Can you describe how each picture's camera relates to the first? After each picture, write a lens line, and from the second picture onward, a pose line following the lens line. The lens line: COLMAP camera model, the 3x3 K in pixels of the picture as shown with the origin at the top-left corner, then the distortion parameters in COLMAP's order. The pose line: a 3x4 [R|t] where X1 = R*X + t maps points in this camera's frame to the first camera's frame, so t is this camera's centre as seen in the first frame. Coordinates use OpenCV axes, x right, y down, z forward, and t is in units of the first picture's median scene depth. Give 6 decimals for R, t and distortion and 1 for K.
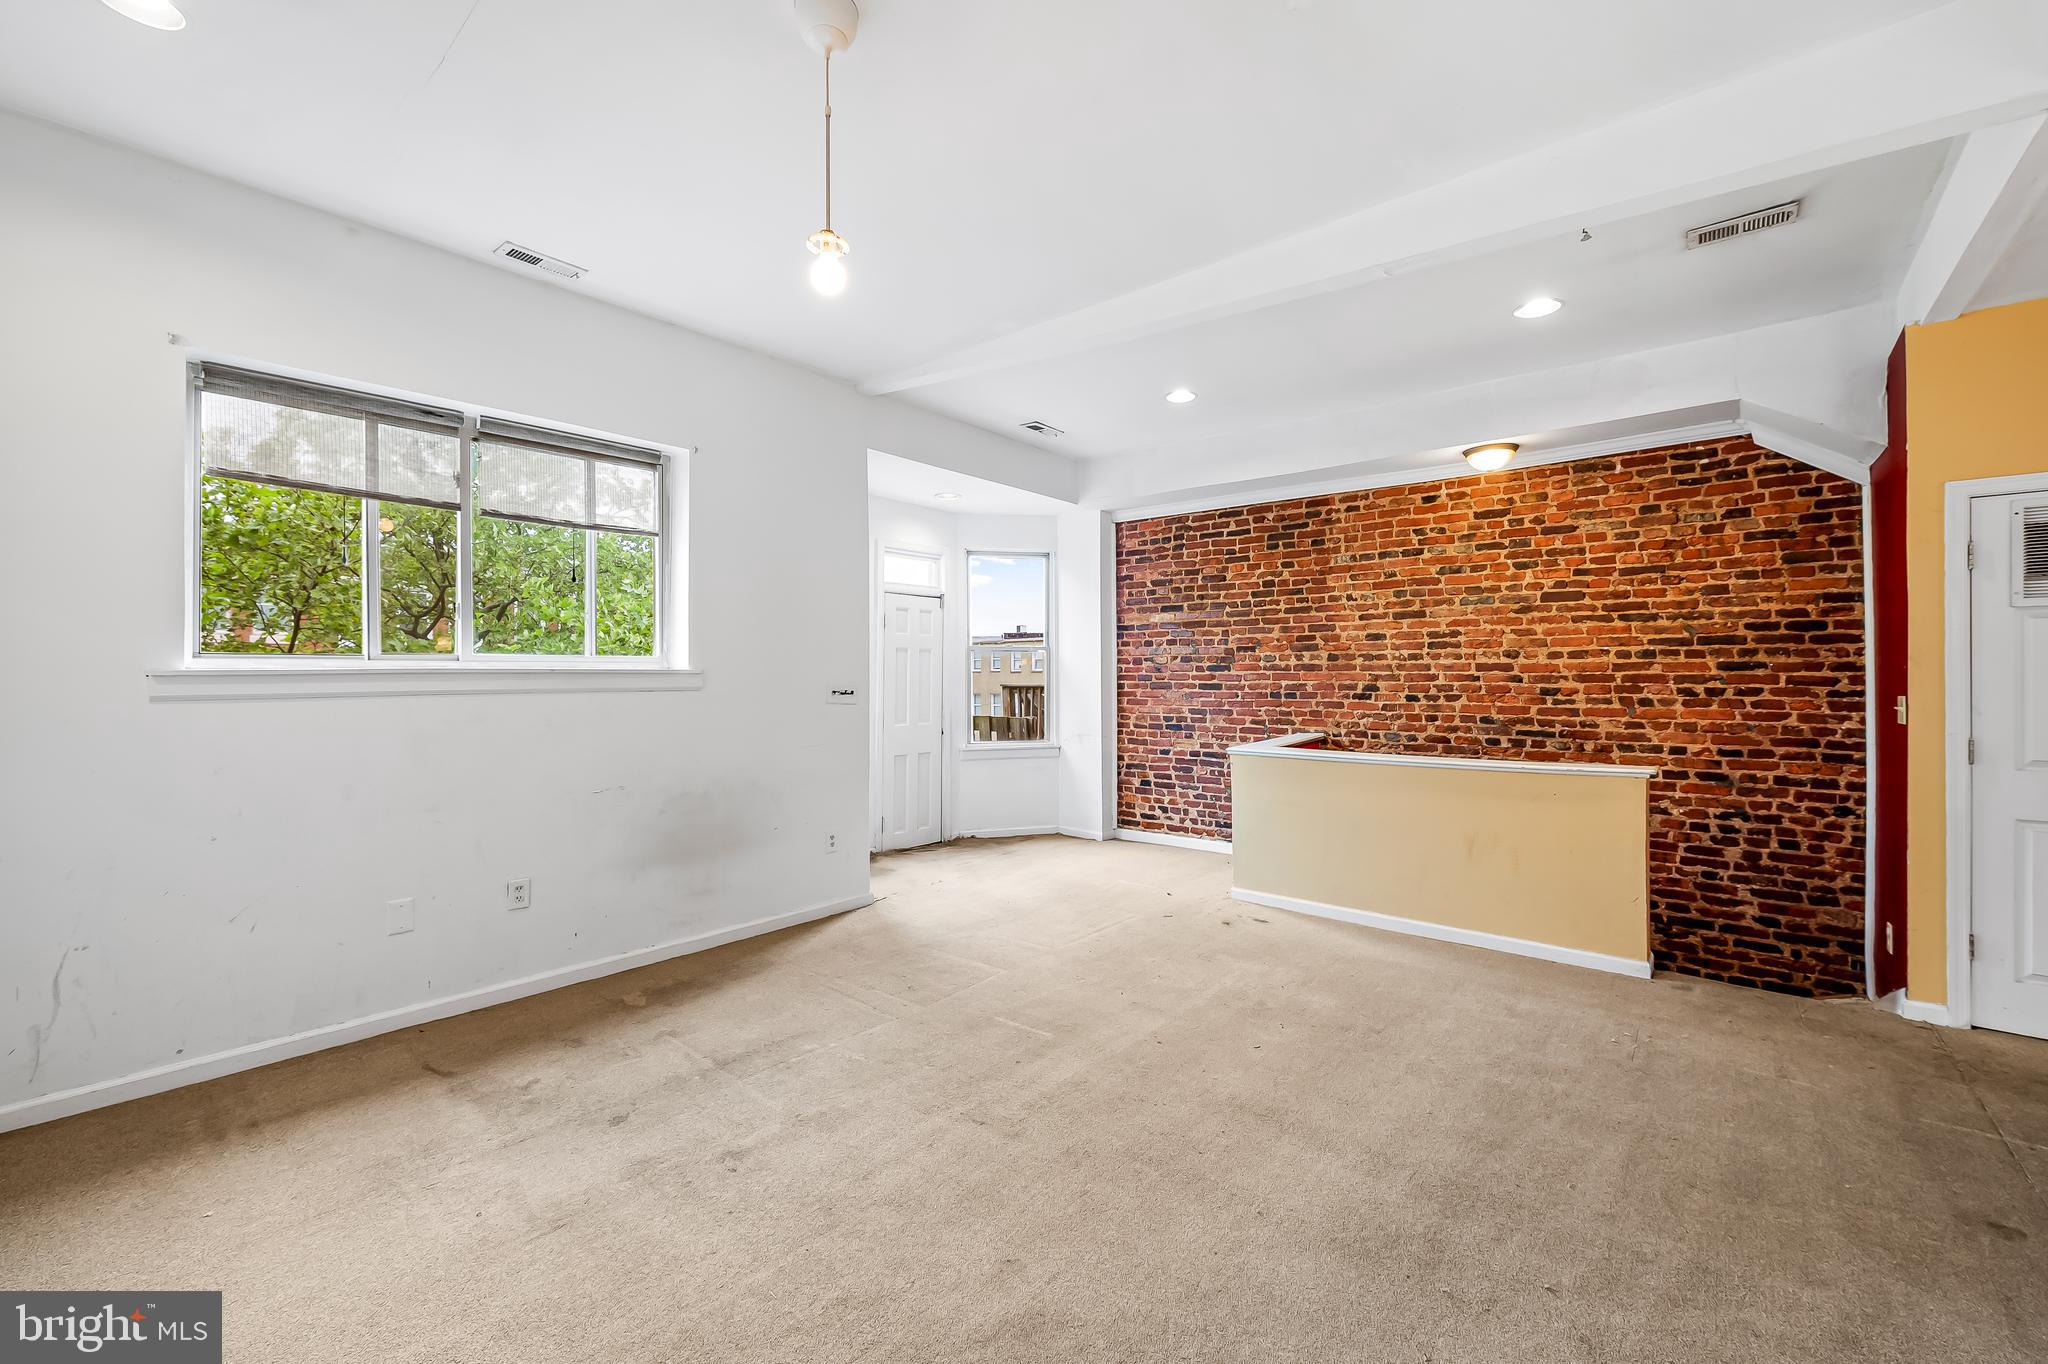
lens RADIAL K [[827.7, 0, 1025.0], [0, 827.7, 662.4], [0, 0, 1]] dist [-0.004101, -0.000887]
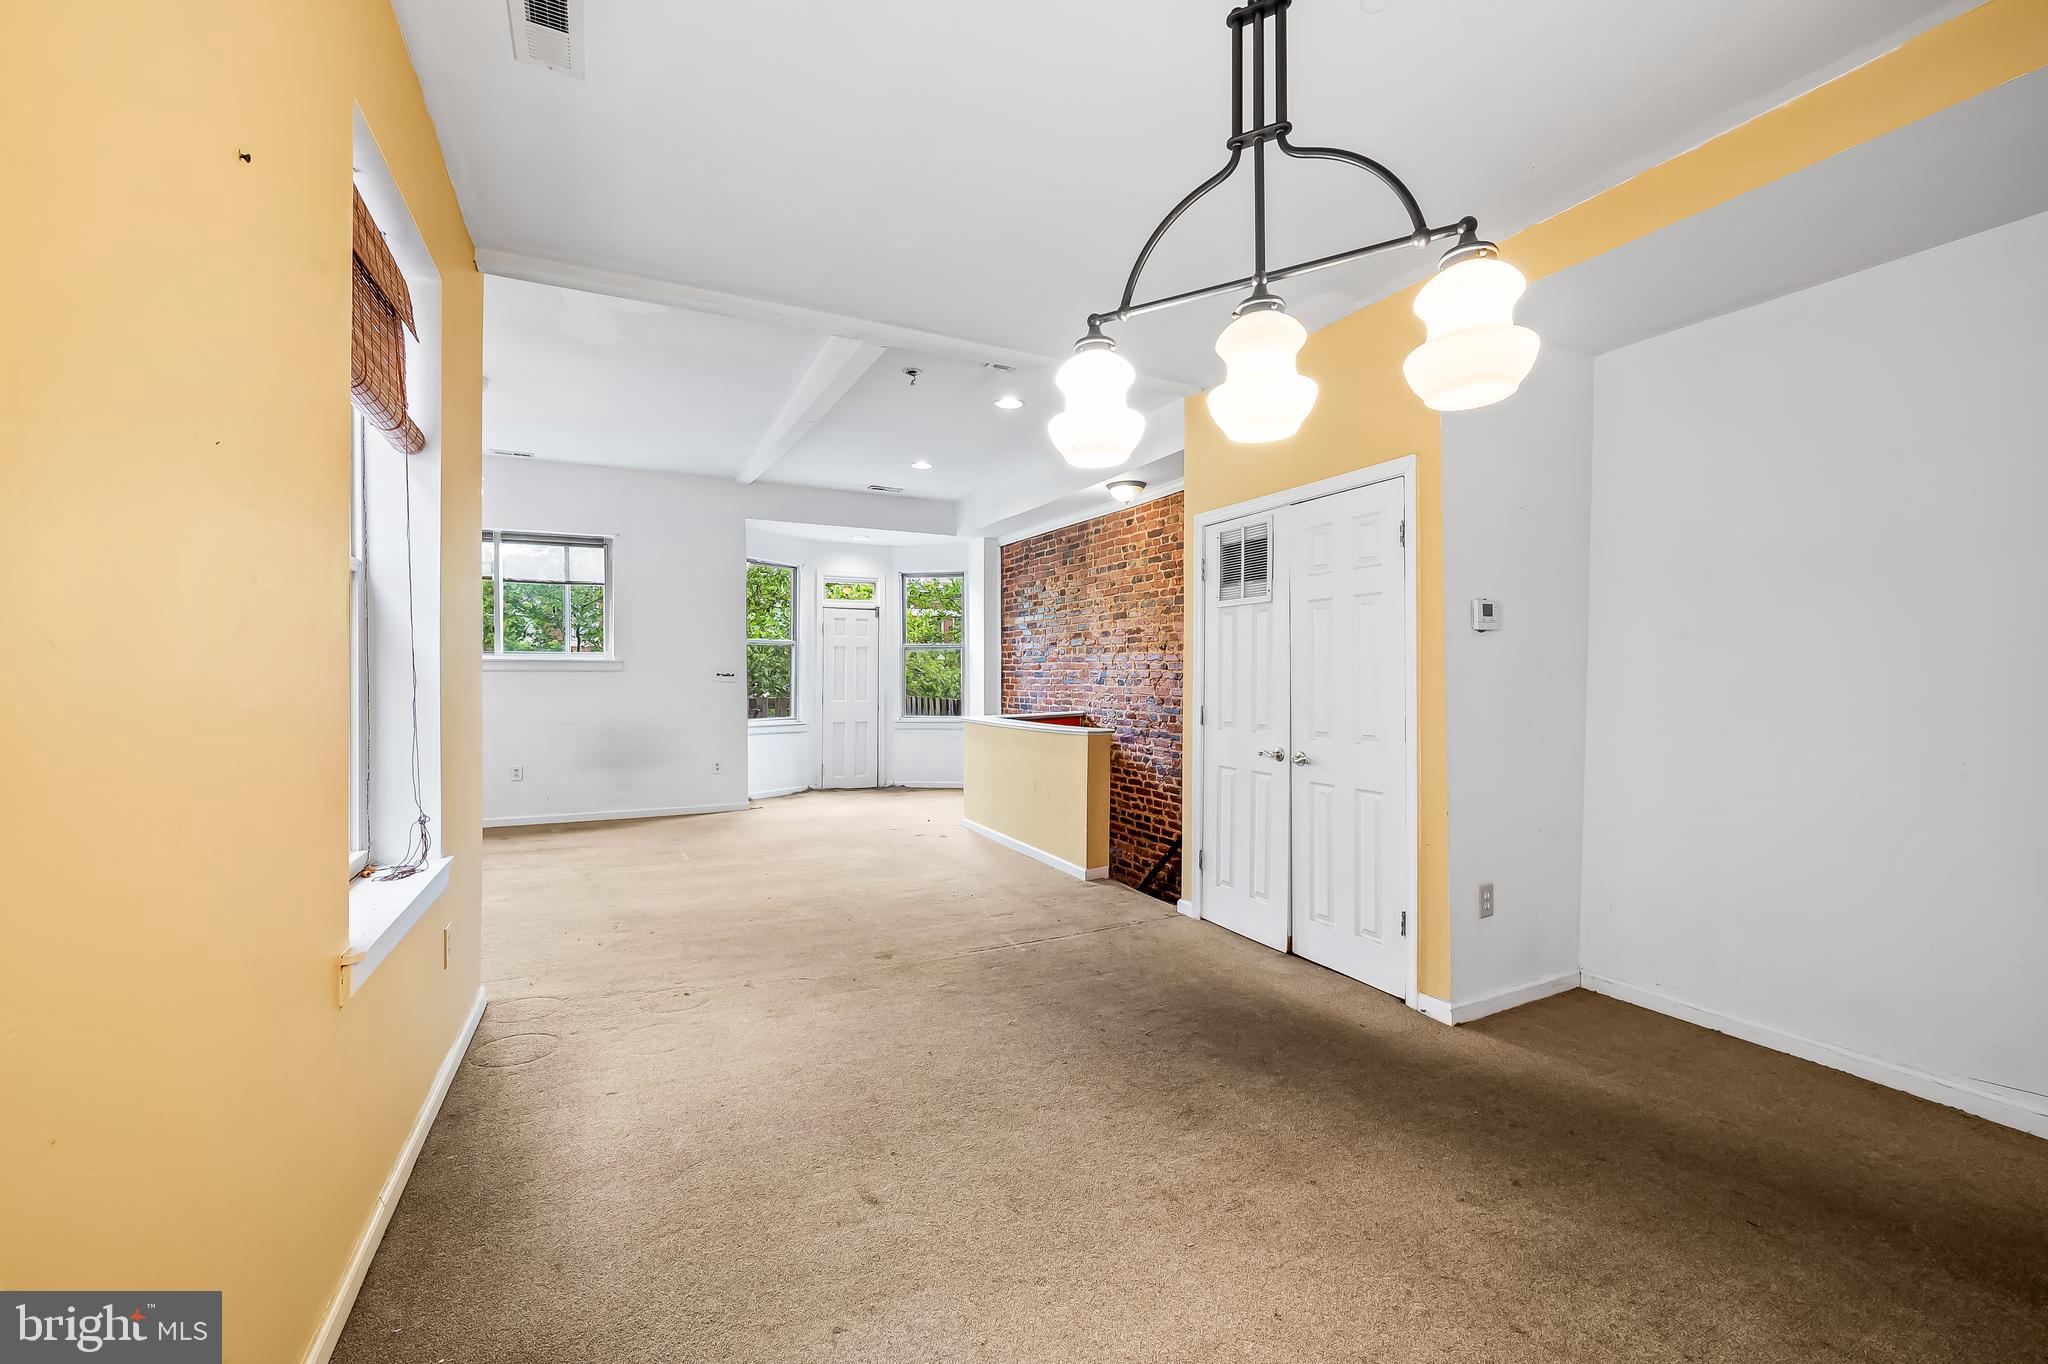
lens RADIAL K [[844.7, 0, 1016.7], [0, 844.7, 686.2], [0, 0, 1]] dist [-0.000457, -0.000182]
pose [[0.913177, 0.009030, -0.407462, 0.860509], [0.002944, 0.999582, 0.028751, 0.011160], [0.407552, -0.027455, 0.912769, -0.233026]]
